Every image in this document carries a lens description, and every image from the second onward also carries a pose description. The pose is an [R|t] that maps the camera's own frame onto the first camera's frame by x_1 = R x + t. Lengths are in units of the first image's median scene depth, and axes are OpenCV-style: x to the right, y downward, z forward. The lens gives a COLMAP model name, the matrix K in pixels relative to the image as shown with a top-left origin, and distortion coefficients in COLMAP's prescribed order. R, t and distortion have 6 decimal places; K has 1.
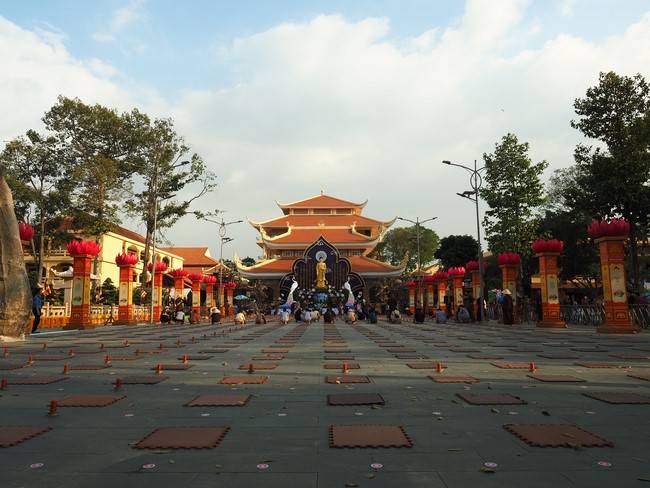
lens RADIAL K [[475.1, 0, 325.0], [0, 475.1, 244.0], [0, 0, 1]] dist [-0.000584, -0.000270]
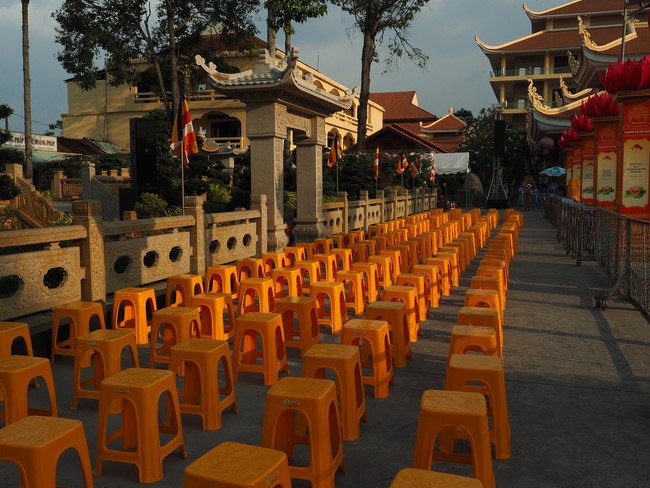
lens RADIAL K [[620.0, 0, 325.0], [0, 620.0, 244.0], [0, 0, 1]] dist [-0.007296, -0.009068]
pose [[0.950704, 0.030700, -0.308576, -0.189941], [0.039707, 0.974844, 0.219321, 0.036072], [0.307546, -0.220762, 0.925570, 0.324474]]
